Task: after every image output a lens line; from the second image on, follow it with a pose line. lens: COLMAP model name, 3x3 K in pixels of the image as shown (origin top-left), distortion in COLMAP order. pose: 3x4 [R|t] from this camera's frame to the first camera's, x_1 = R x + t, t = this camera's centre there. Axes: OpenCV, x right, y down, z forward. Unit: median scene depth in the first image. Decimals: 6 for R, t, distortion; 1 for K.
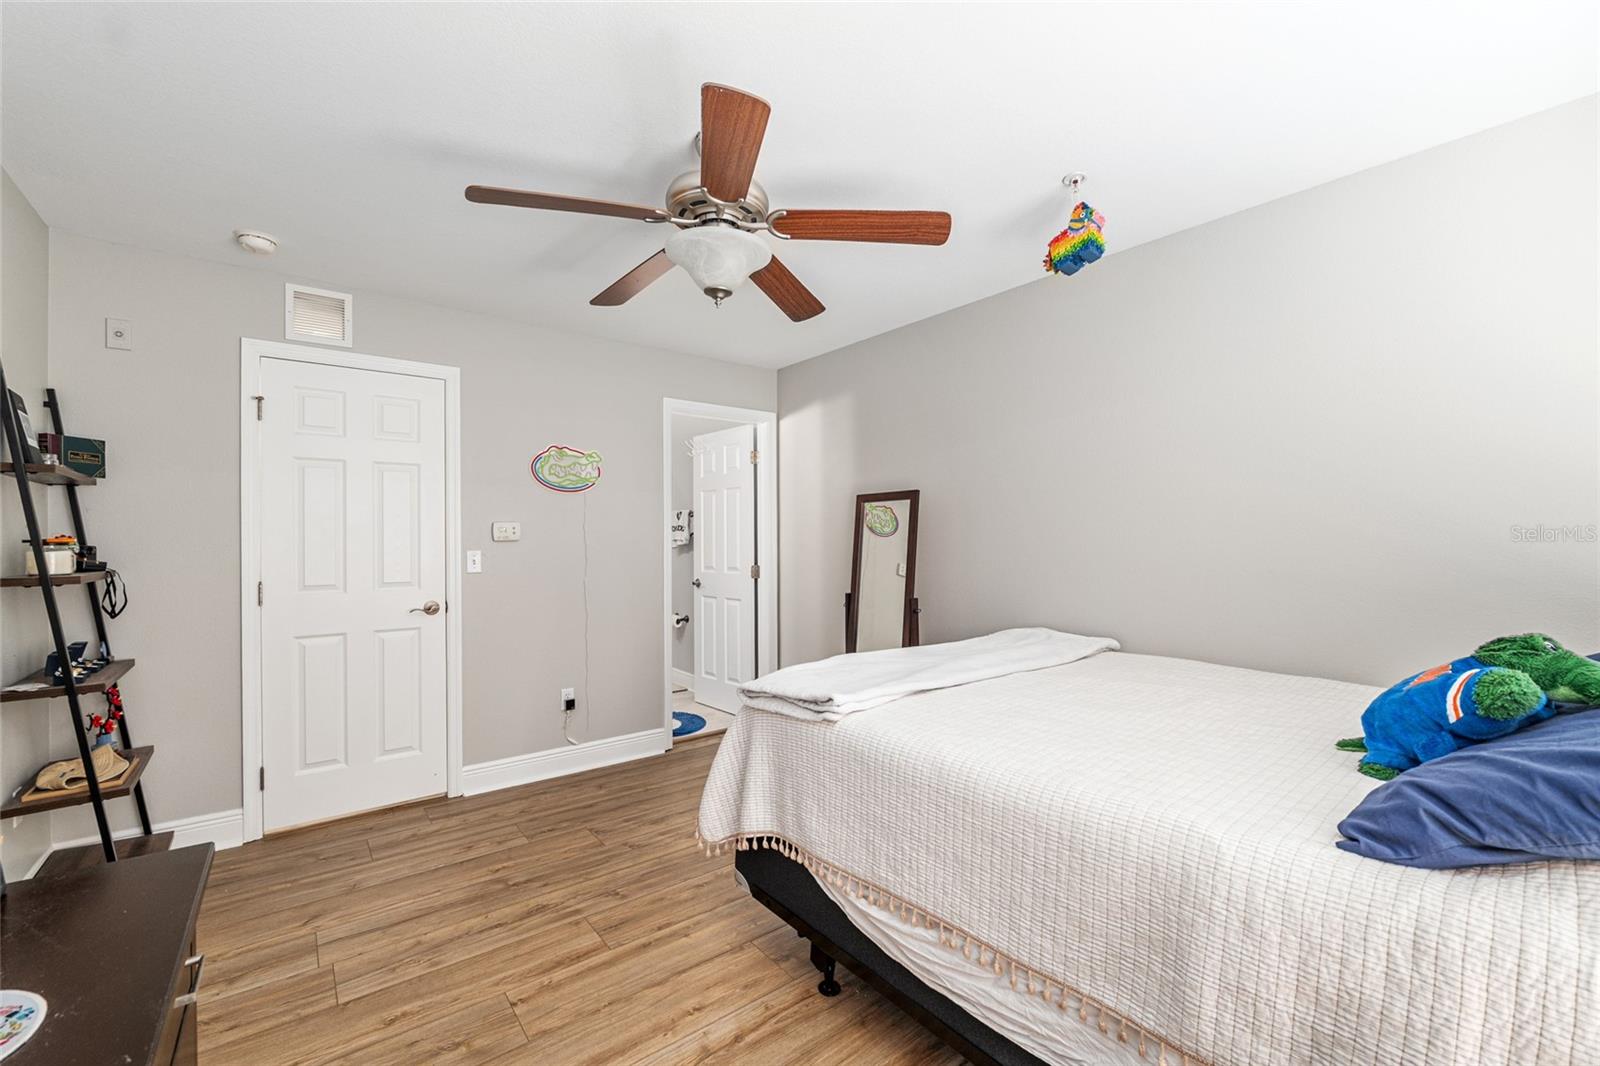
lens RADIAL K [[656.5, 0, 797.0], [0, 656.5, 536.0], [0, 0, 1]] dist [-0.017498, 0.002028]
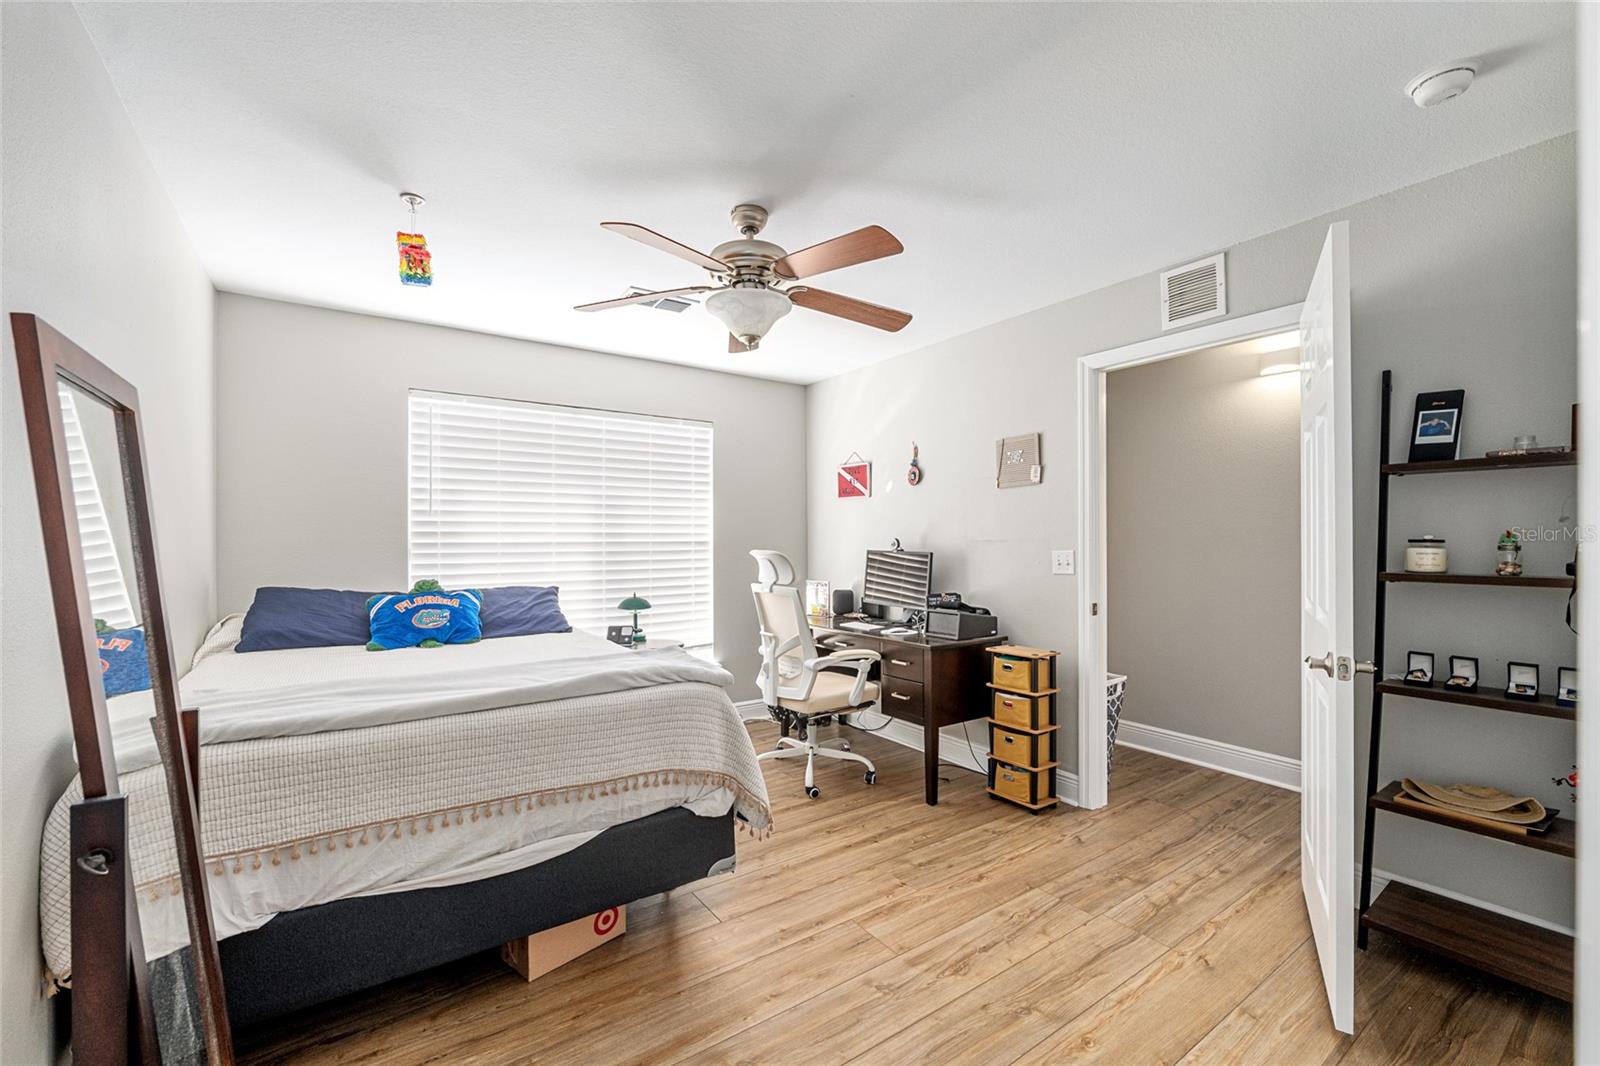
lens RADIAL K [[656.5, 0, 800.9], [0, 656.5, 541.4], [0, 0, 1]] dist [-0.017498, 0.002028]
pose [[-0.998526, 0.002742, 0.054200, -0.274776], [0.002462, 0.999983, -0.005237, 0.015275], [-0.054213, -0.005096, -0.998516, 2.179126]]
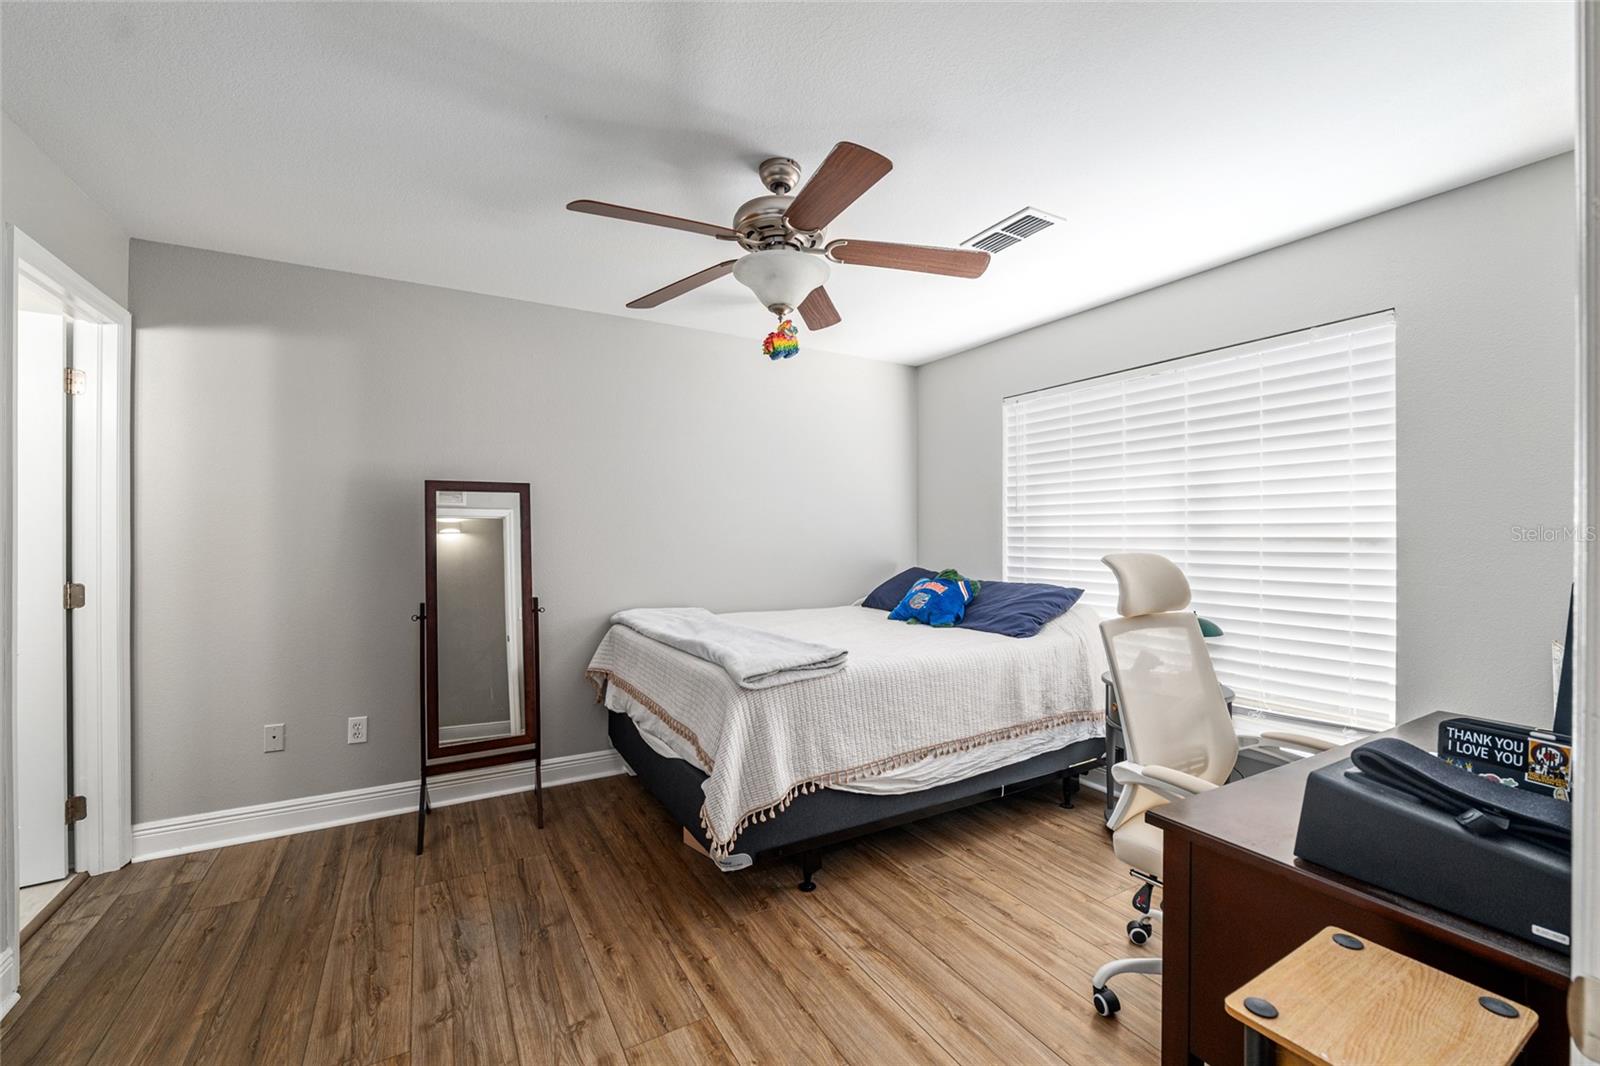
lens RADIAL K [[656.5, 0, 799.3], [0, 656.5, 530.2], [0, 0, 1]] dist [-0.017498, 0.002028]
pose [[0.141274, 0.007422, 0.989943, -1.169225], [-0.005555, 0.999962, -0.006704, 0.003134], [-0.989955, -0.004552, 0.141310, 0.799082]]
